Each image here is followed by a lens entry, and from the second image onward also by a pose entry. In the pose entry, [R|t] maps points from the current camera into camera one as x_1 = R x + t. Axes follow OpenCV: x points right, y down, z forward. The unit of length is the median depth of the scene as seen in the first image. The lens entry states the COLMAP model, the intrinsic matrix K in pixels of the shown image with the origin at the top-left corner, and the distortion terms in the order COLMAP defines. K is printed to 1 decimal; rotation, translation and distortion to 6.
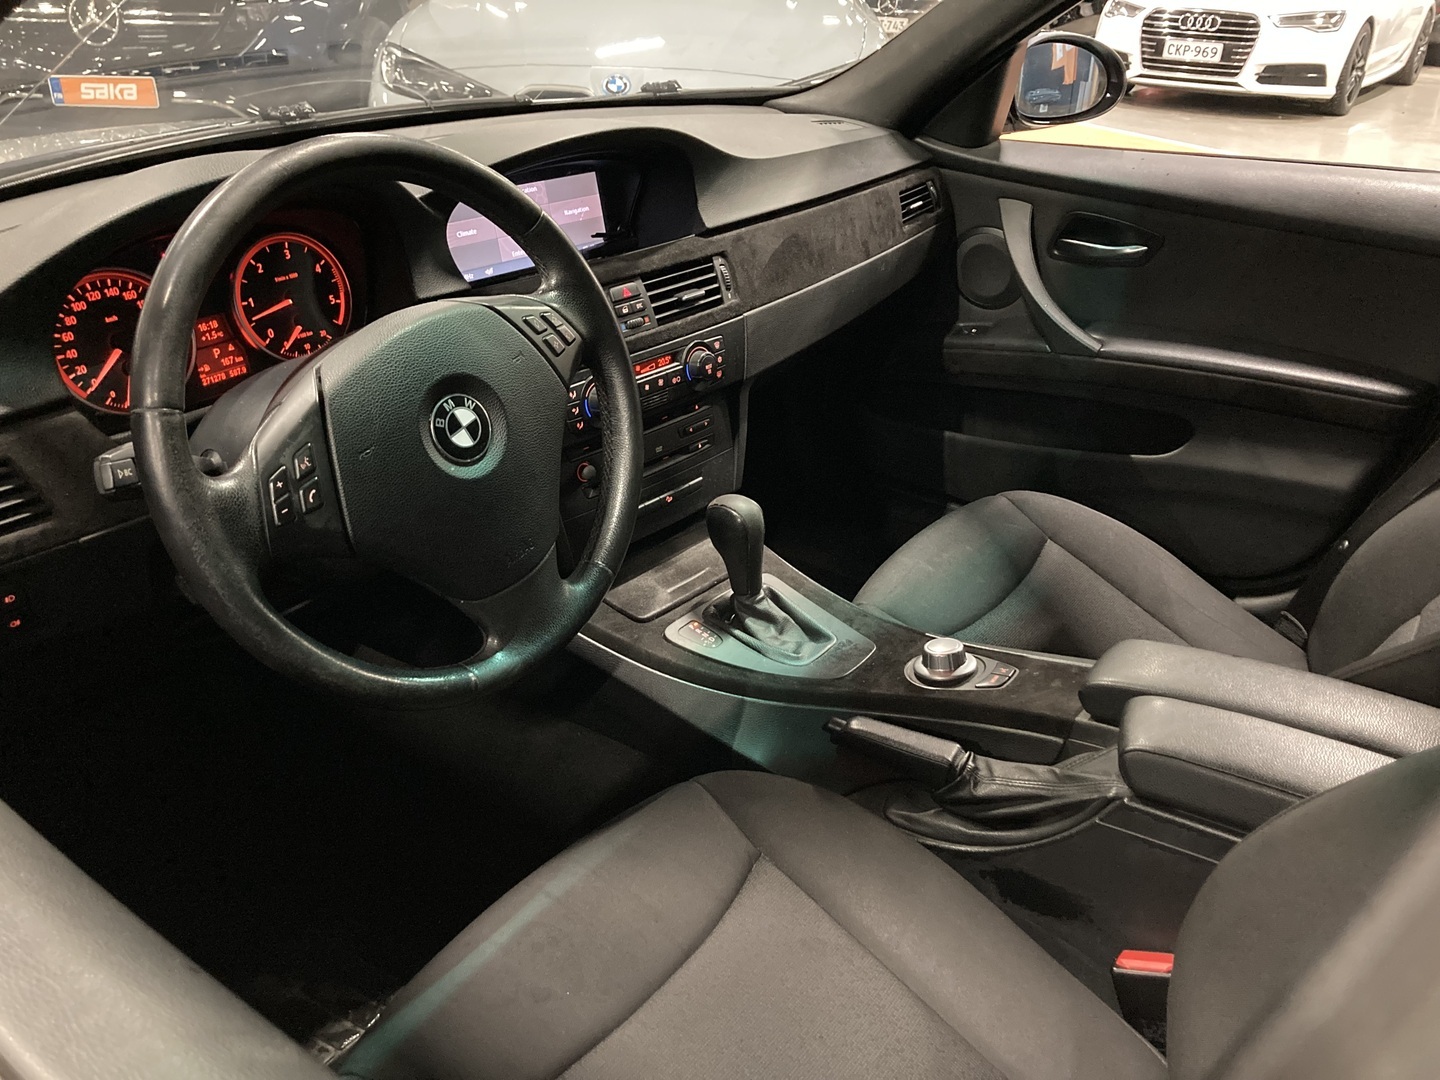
lens RADIAL K [[1246.7, 0, 720.0], [0, 1246.7, 540.0], [0, 0, 1]] dist [0.141191, -0.345822]
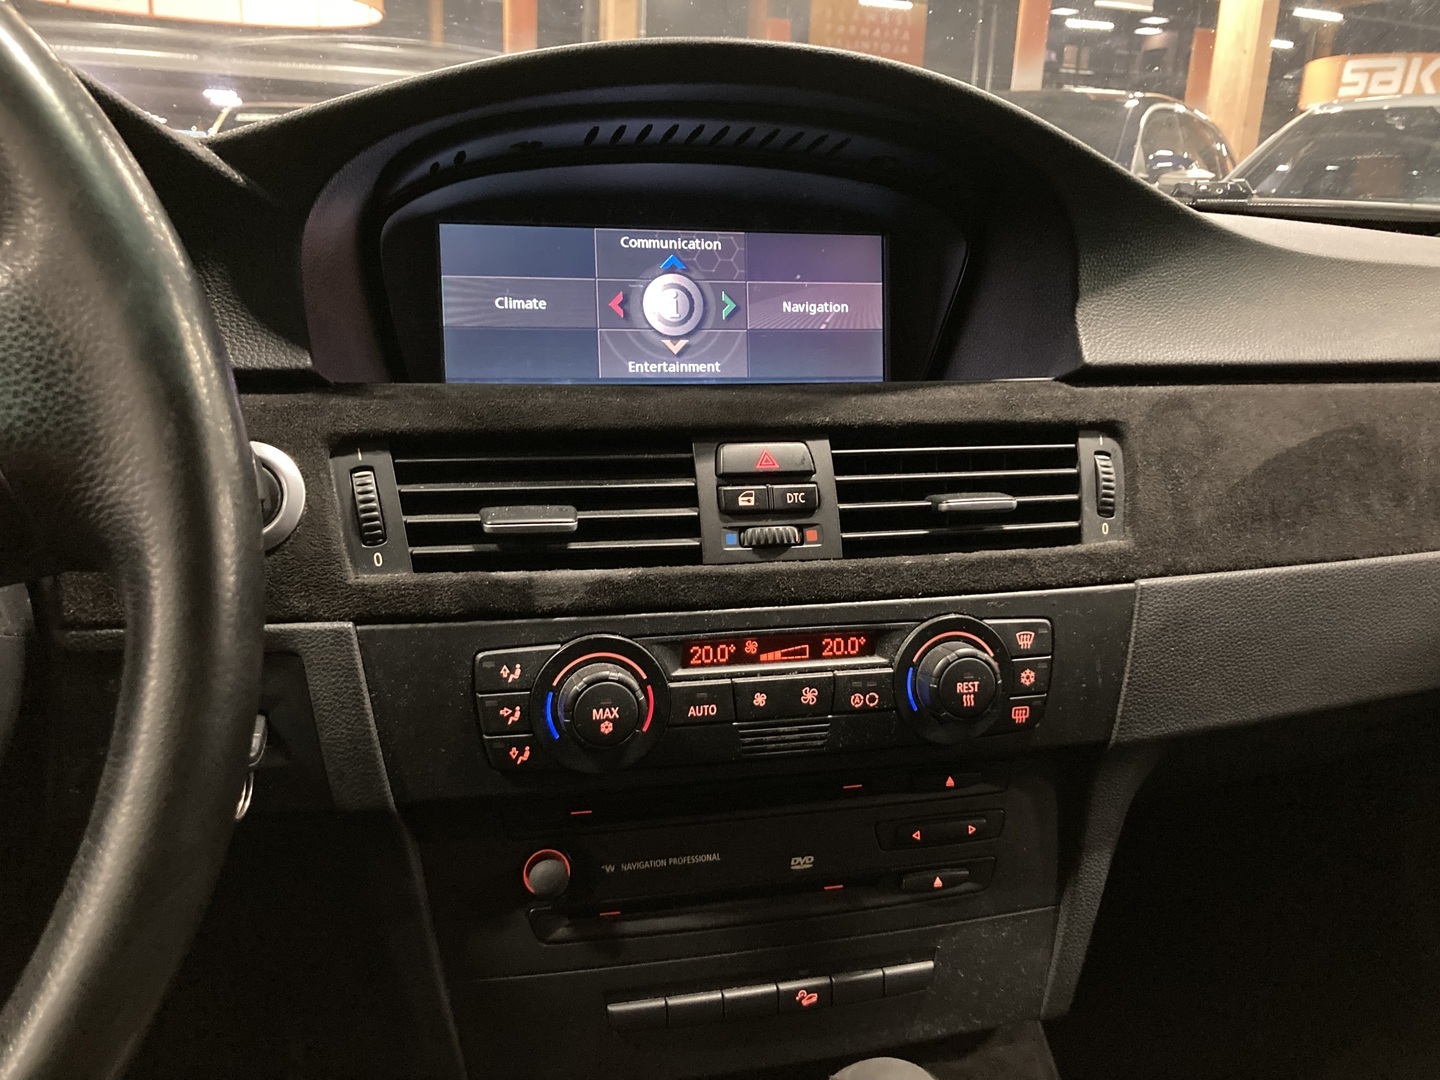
lens RADIAL K [[1246.7, 0, 720.0], [0, 1246.7, 540.0], [0, 0, 1]] dist [0.141191, -0.345822]
pose [[0.825720, 0.158141, -0.541459, 0.125128], [-0.269487, 0.953863, -0.132375, -0.108014], [0.495544, 0.255221, 0.830240, 0.620735]]
